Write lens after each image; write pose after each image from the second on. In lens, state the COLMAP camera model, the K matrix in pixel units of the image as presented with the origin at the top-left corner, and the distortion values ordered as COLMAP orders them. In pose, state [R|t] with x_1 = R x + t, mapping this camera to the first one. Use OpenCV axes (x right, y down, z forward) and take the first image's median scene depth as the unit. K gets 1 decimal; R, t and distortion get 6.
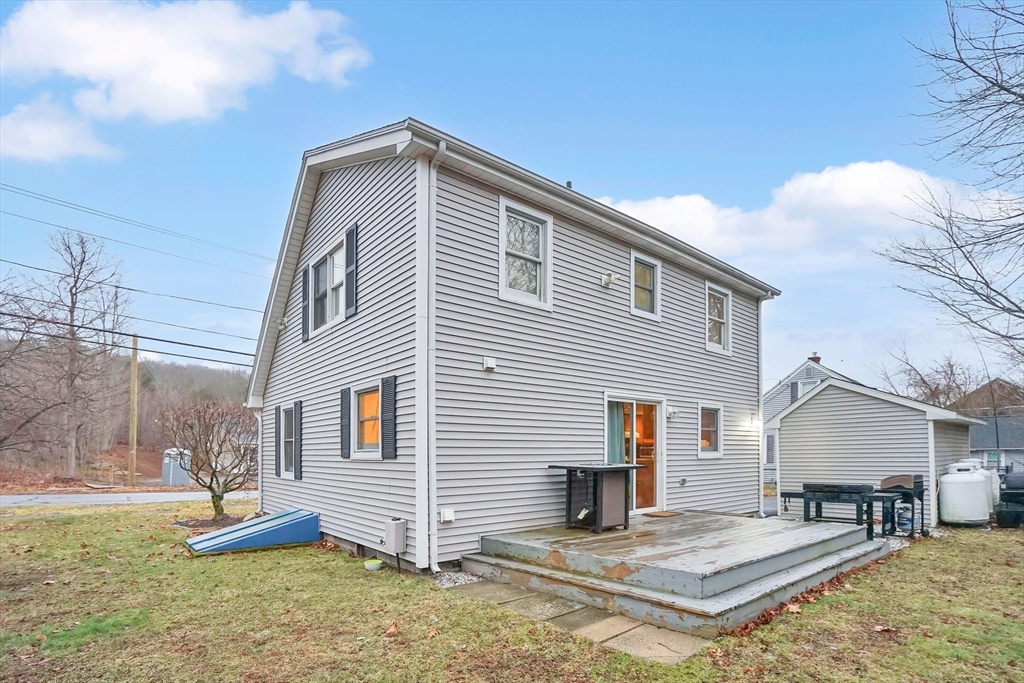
lens RADIAL K [[476.3, 0, 513.8], [0, 476.3, 338.1], [0, 0, 1]] dist [-0.028056, -0.000181]
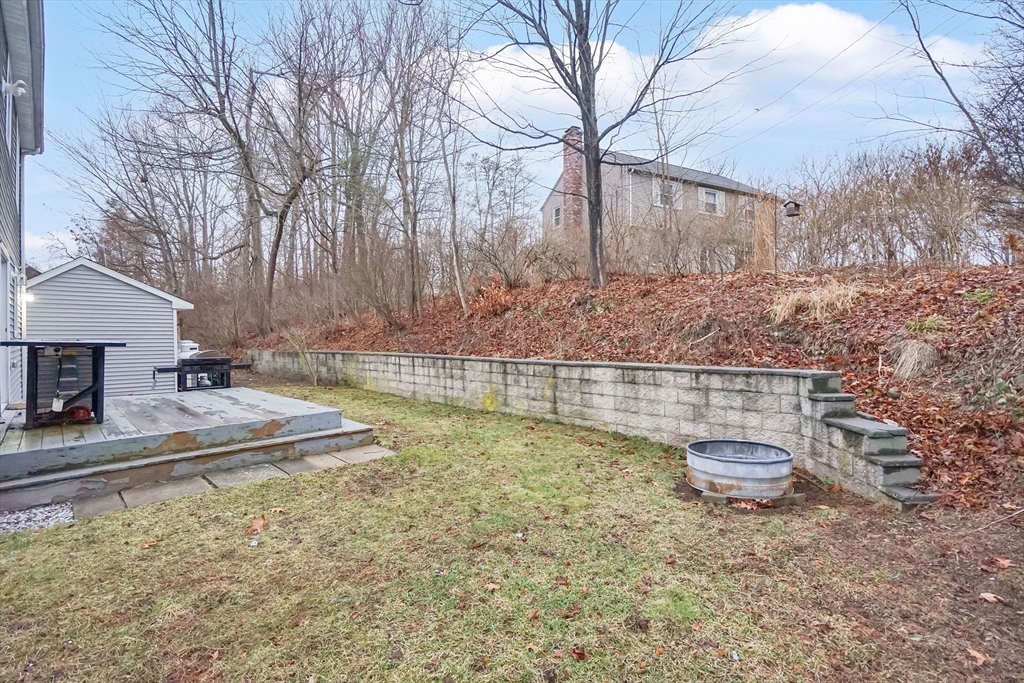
lens RADIAL K [[476.3, 0, 513.2], [0, 476.3, 341.6], [0, 0, 1]] dist [-0.028056, -0.000181]
pose [[-0.076919, -0.004019, 0.997029, -0.549425], [-0.229150, 0.973294, -0.013755, 0.113616], [-0.970347, -0.229527, -0.075786, 0.357473]]
